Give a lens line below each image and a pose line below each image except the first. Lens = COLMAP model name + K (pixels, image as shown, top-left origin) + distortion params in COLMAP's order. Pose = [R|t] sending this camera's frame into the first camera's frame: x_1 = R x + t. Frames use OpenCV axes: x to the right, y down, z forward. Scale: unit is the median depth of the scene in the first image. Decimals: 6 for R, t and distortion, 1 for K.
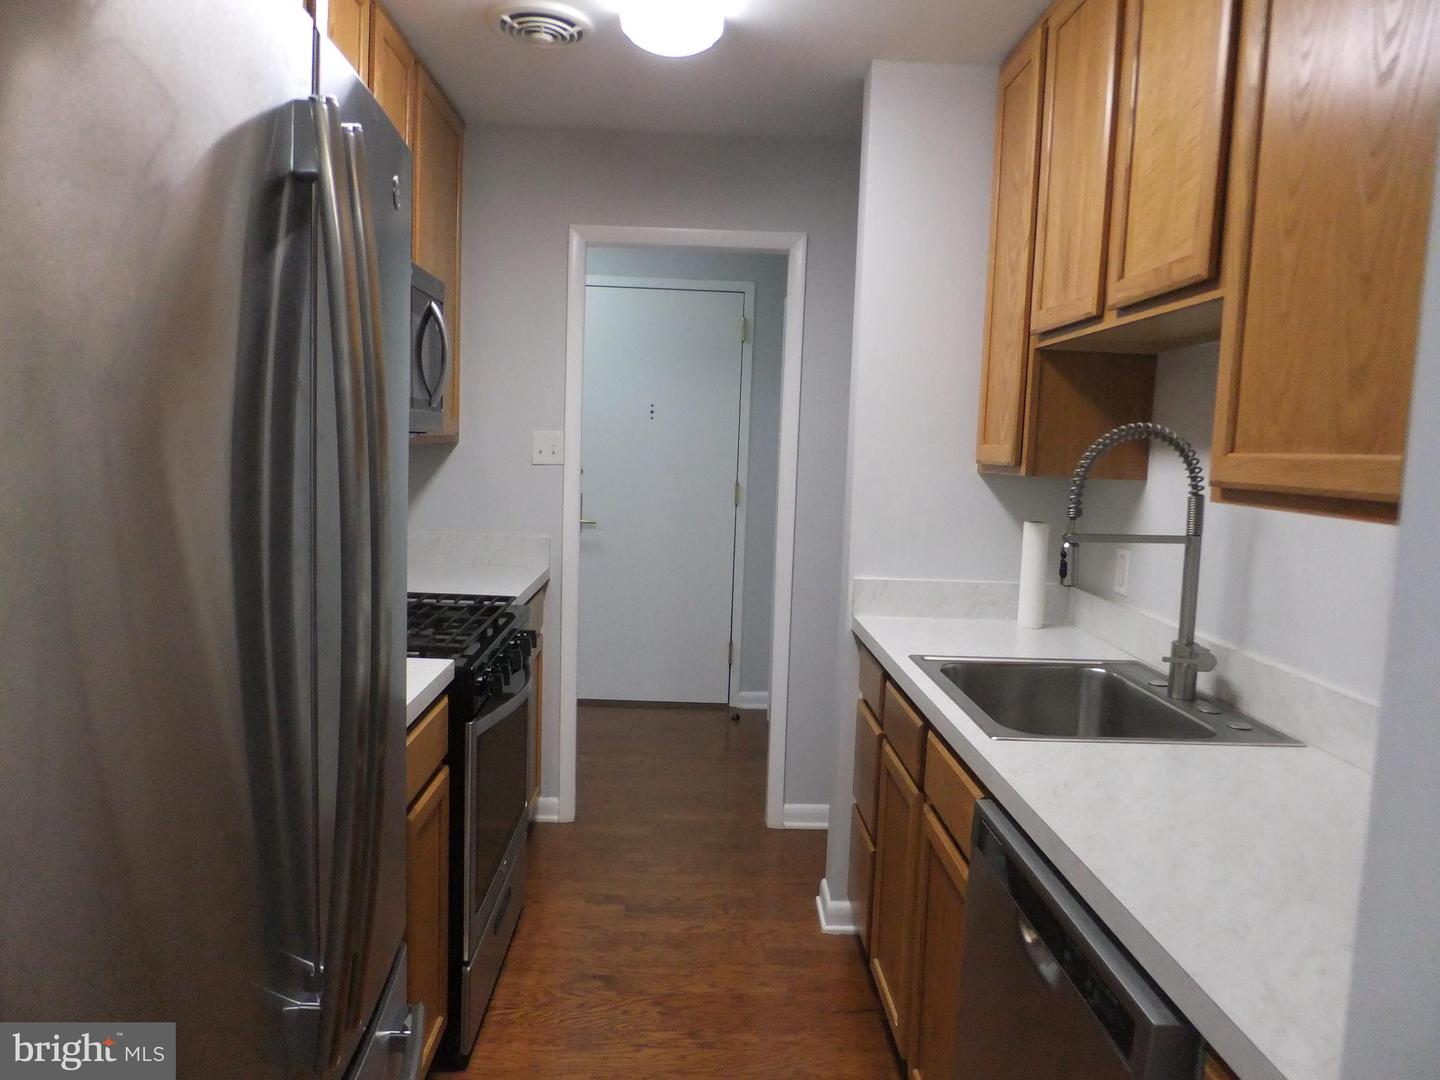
lens RADIAL K [[957.7, 0, 701.9], [0, 957.7, 542.3], [0, 0, 1]] dist [-0.007052, 0.002719]
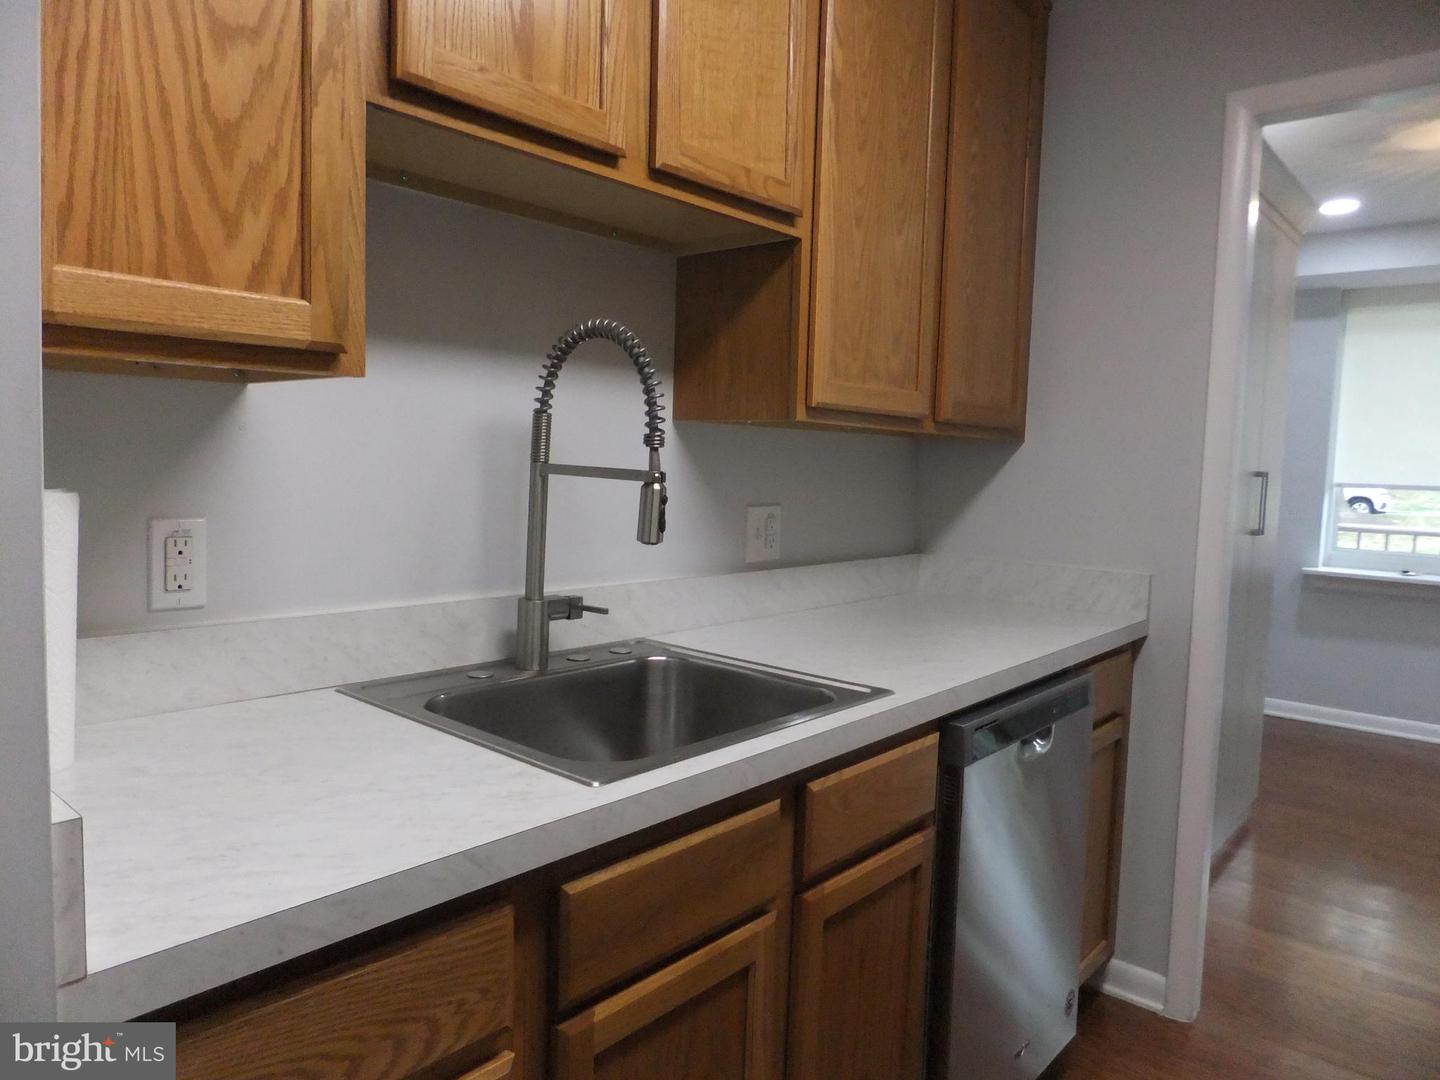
lens RADIAL K [[964.6, 0, 705.4], [0, 964.6, 538.3], [0, 0, 1]] dist [-0.036933, 0.038829]
pose [[-0.740044, -0.112501, 0.663083, -0.103220], [0.016534, 0.982570, 0.185159, -0.075915], [-0.672355, 0.147989, -0.725284, 1.230550]]
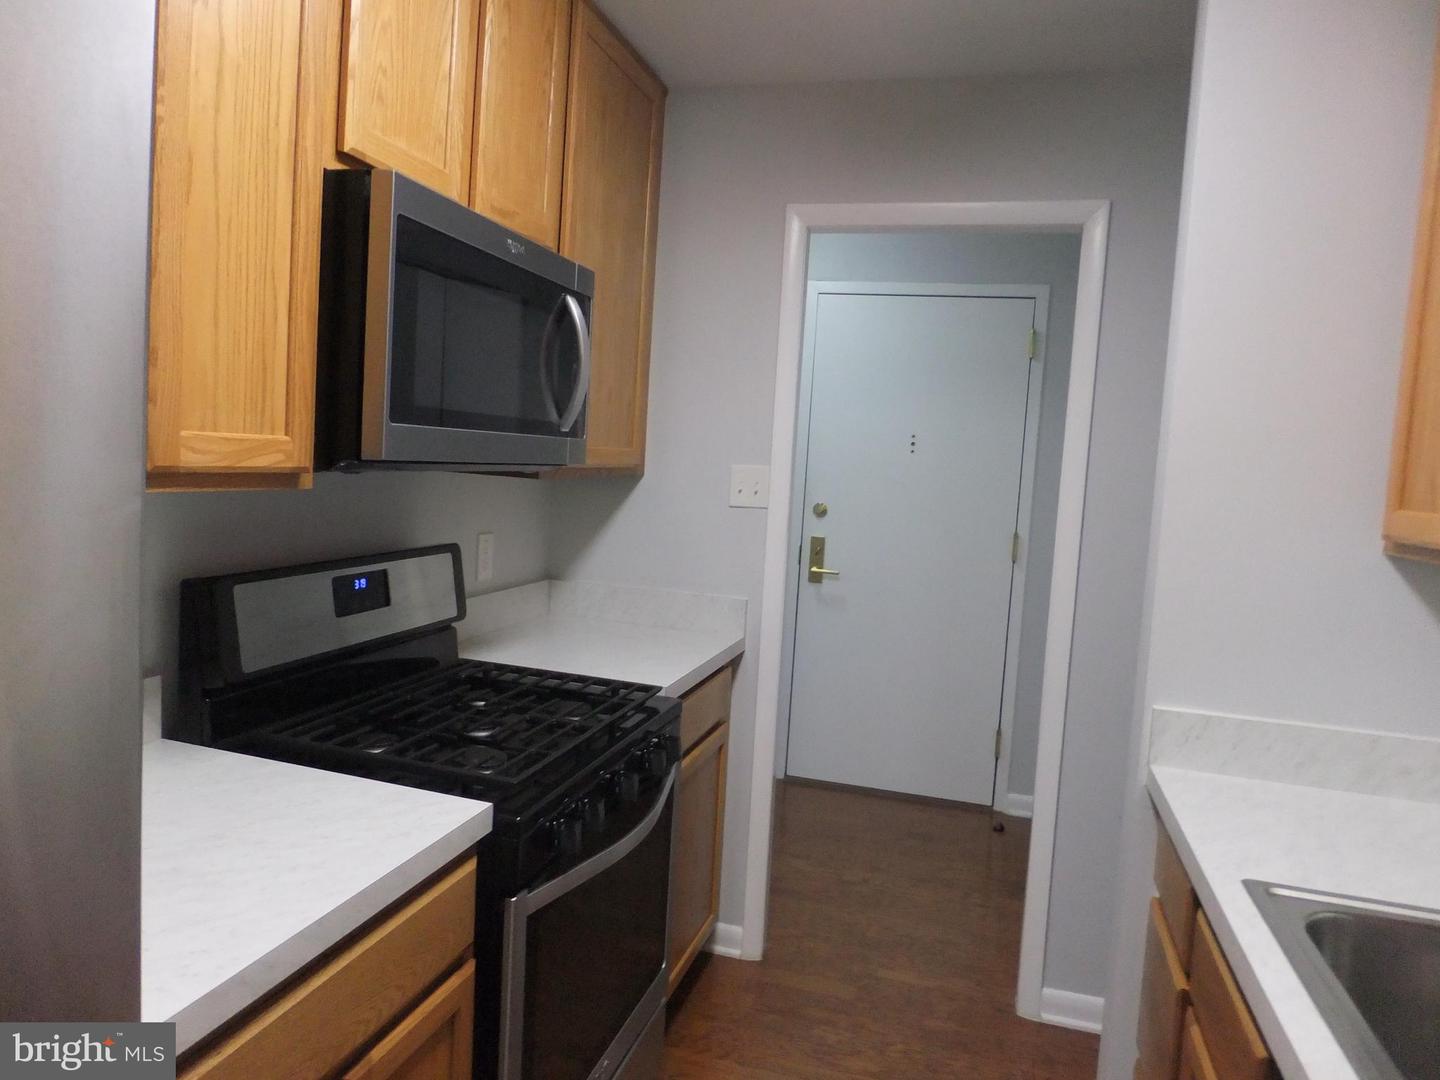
lens RADIAL K [[949.5, 0, 721.9], [0, 949.5, 533.2], [0, 0, 1]] dist [-0.027593, 0.038201]
pose [[0.954541, 0.047295, -0.294304, 0.072581], [-0.058961, 0.997782, -0.030886, -0.049040], [0.292191, 0.046834, 0.955213, 0.347939]]
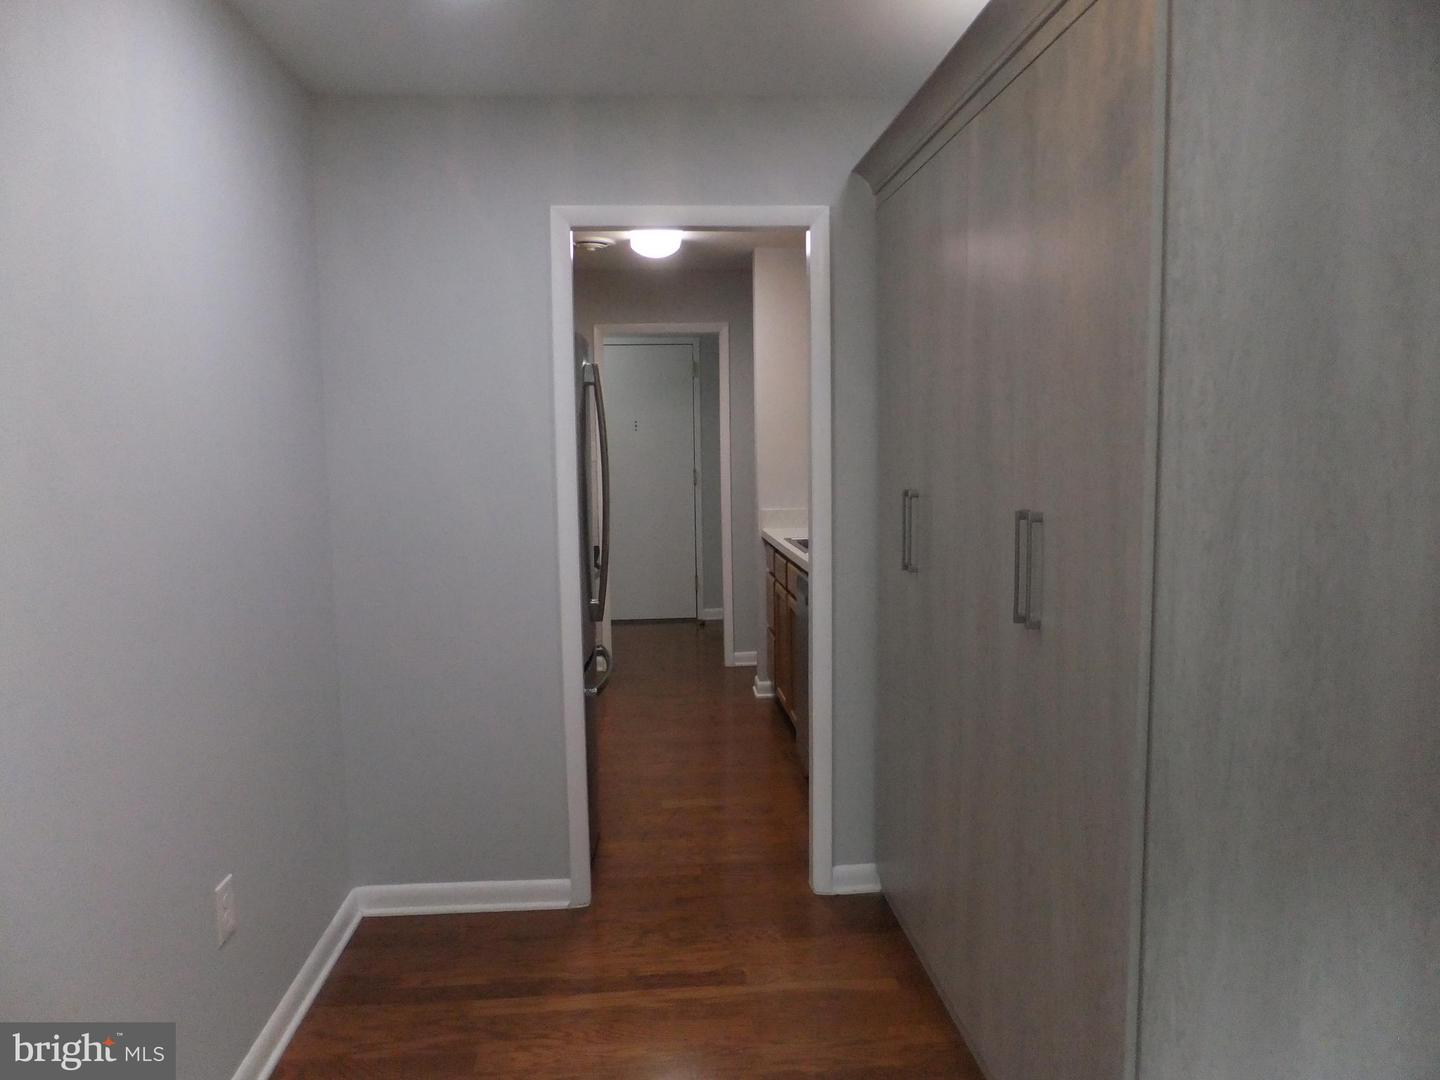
lens RADIAL K [[964.6, 0, 705.4], [0, 964.6, 538.3], [0, 0, 1]] dist [-0.036933, 0.038829]
pose [[0.997035, -0.055444, 0.053356, -0.069541], [0.055726, 0.998439, -0.003800, 0.109906], [-0.053062, 0.006762, 0.998568, -1.080236]]
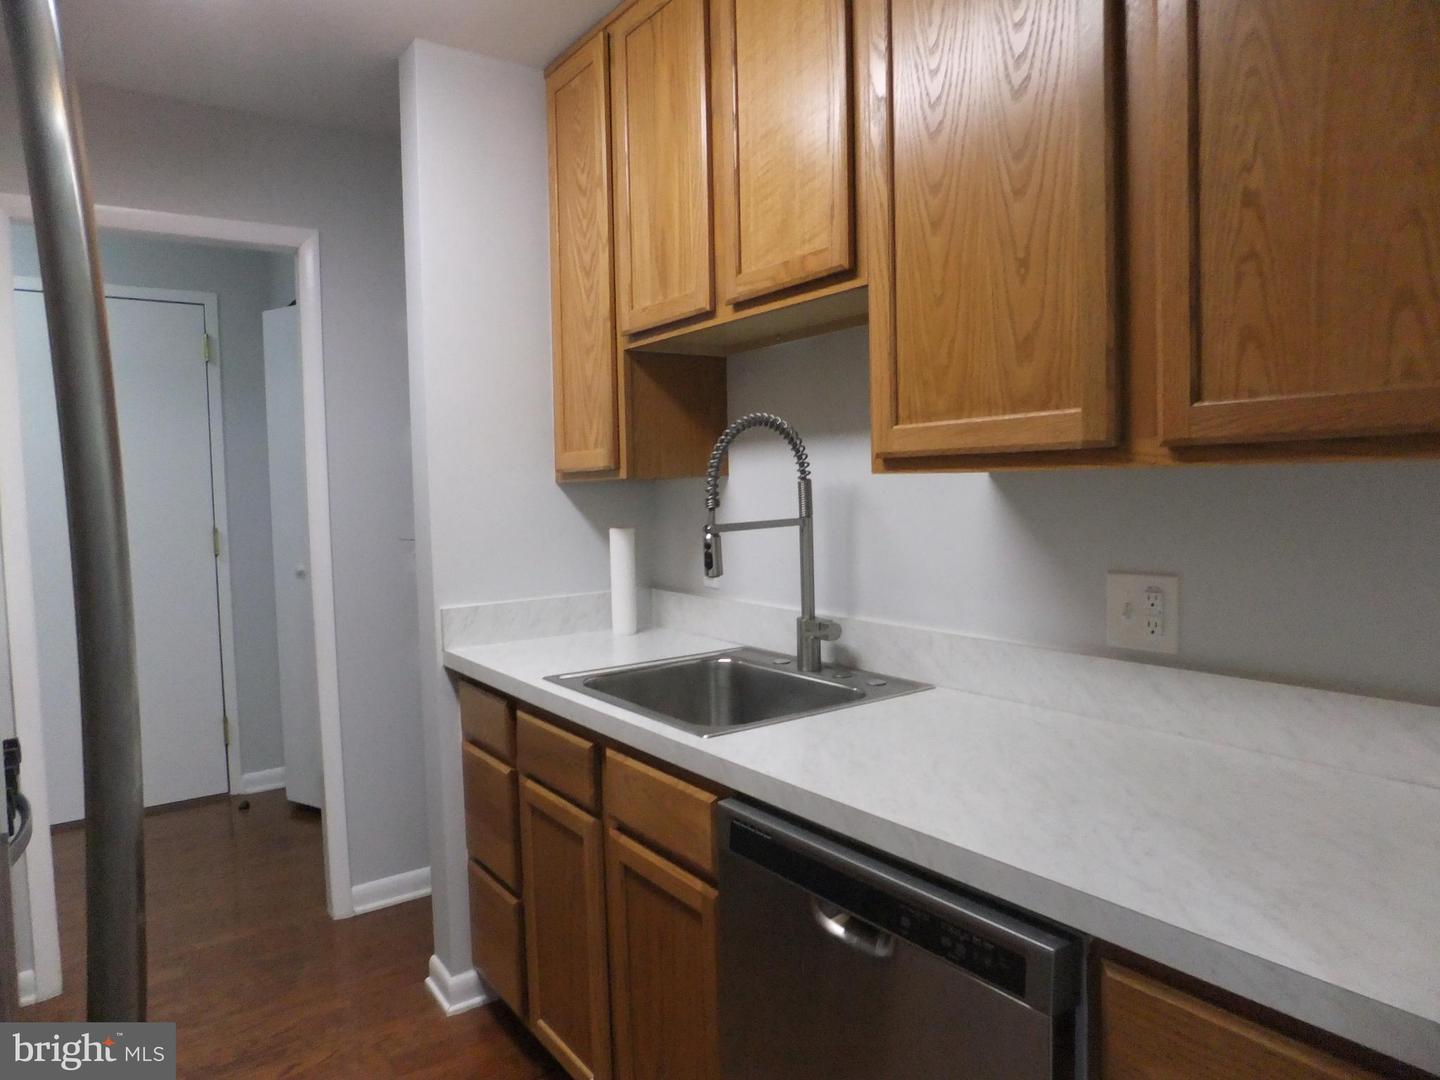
lens RADIAL K [[964.6, 0, 705.4], [0, 964.6, 538.3], [0, 0, 1]] dist [-0.036933, 0.038829]
pose [[0.829870, -0.089038, 0.550807, -0.144889], [0.115147, 0.993264, -0.012924, 0.014162], [-0.545946, 0.074149, 0.834533, 0.126090]]
